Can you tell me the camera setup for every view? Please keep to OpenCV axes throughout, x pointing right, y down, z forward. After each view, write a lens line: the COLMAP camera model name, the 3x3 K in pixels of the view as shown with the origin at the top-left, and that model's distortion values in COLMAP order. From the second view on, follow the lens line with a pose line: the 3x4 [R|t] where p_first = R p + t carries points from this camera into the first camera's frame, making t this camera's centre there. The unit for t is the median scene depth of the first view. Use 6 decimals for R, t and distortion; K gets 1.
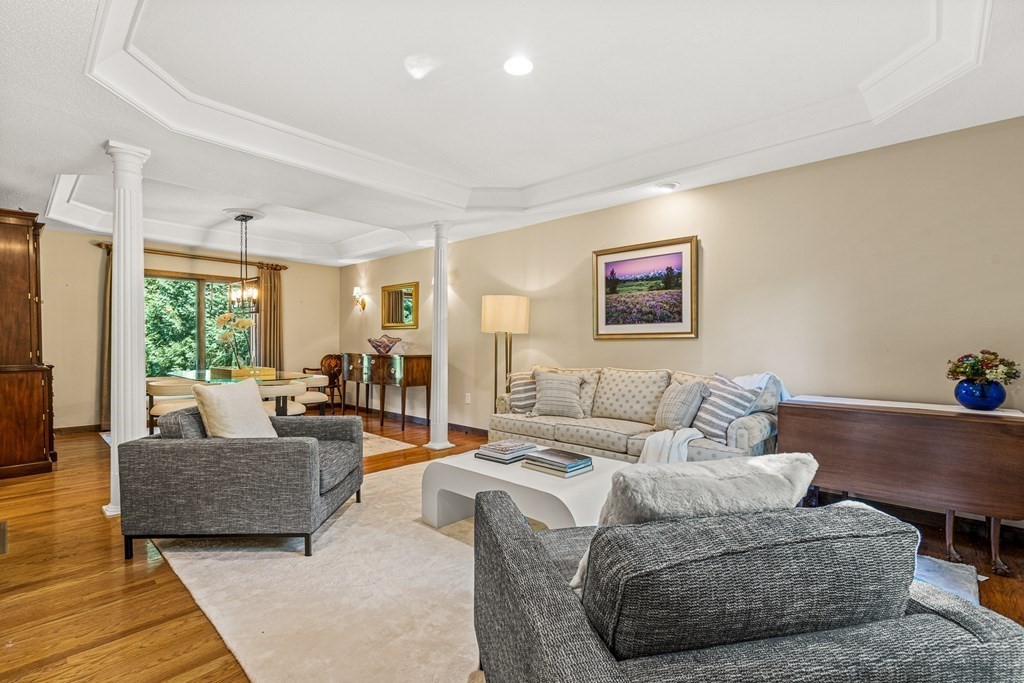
lens RADIAL K [[467.2, 0, 515.6], [0, 467.2, 341.7], [0, 0, 1]] dist [-0.003657, 0.000662]
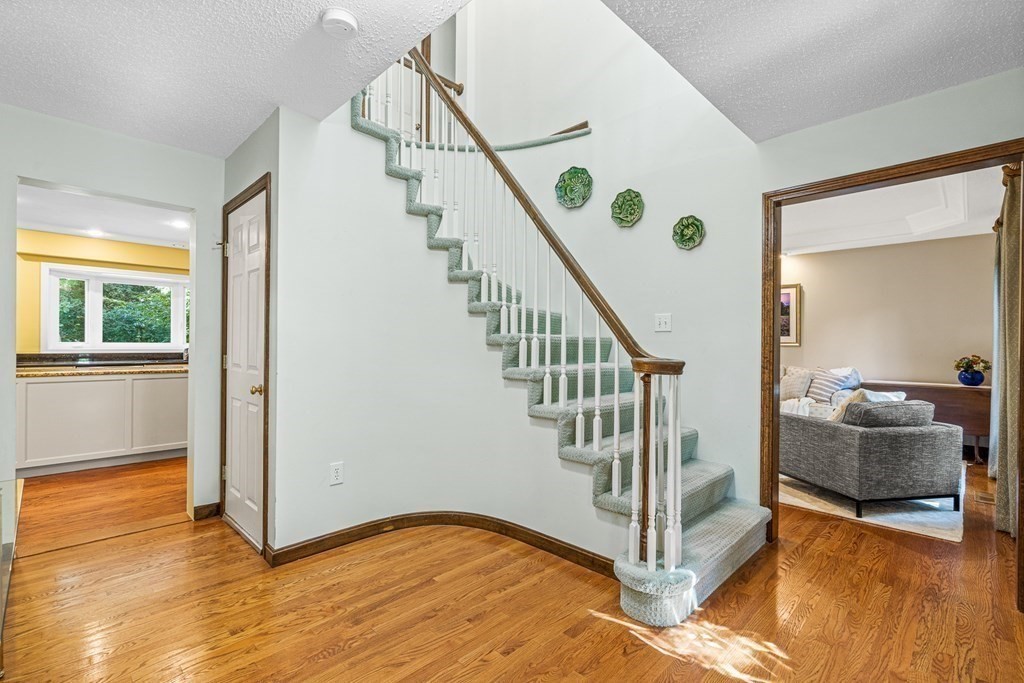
lens RADIAL K [[467.2, 0, 508.0], [0, 467.2, 338.8], [0, 0, 1]] dist [-0.003657, 0.000662]
pose [[0.999068, 0.002913, -0.043068, -0.730781], [-0.002978, 0.999995, -0.001449, -0.035104], [0.043064, 0.001576, 0.999071, -0.880197]]
